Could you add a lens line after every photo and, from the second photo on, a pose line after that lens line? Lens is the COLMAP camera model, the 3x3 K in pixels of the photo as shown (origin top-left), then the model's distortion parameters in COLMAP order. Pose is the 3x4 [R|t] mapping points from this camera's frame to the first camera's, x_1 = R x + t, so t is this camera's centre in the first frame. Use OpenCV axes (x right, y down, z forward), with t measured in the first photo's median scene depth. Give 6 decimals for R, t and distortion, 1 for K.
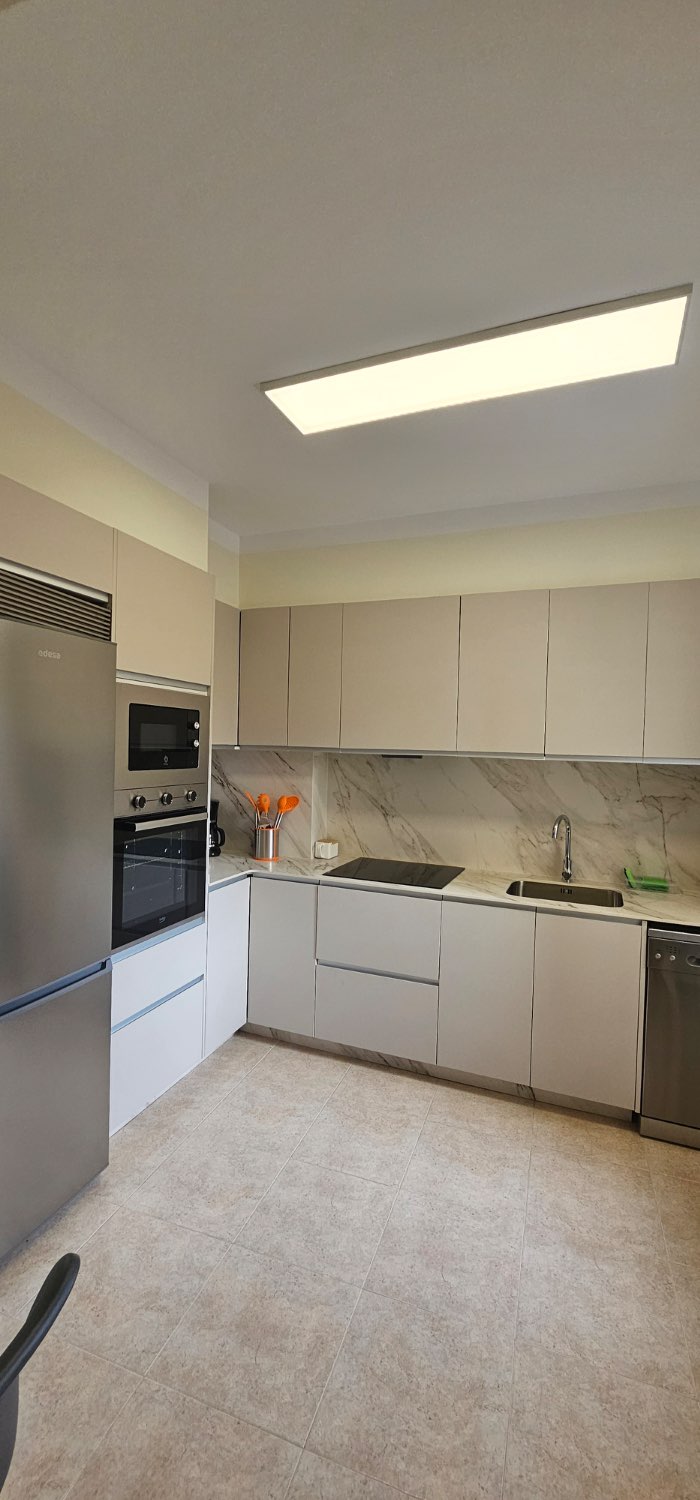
lens RADIAL K [[614.3, 0, 344.1], [0, 614.3, 758.9], [0, 0, 1]] dist [-0.002729, -0.000047]
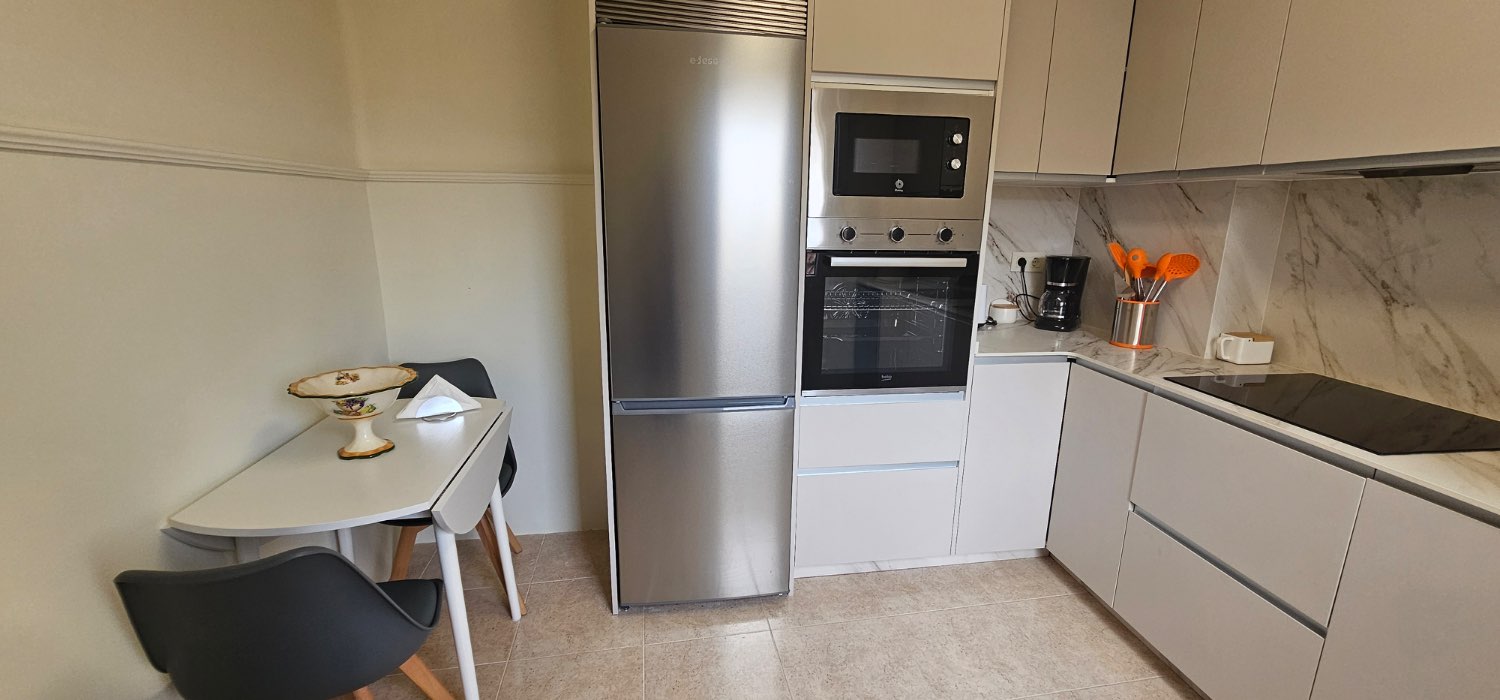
lens RADIAL K [[614.3, 0, 760.2], [0, 614.3, 354.2], [0, 0, 1]] dist [-0.002729, -0.000047]
pose [[0.502782, 0.178632, -0.845755, 0.246793], [-0.021121, 0.980661, 0.194570, 0.048315], [0.864155, -0.079963, 0.496831, 0.309493]]
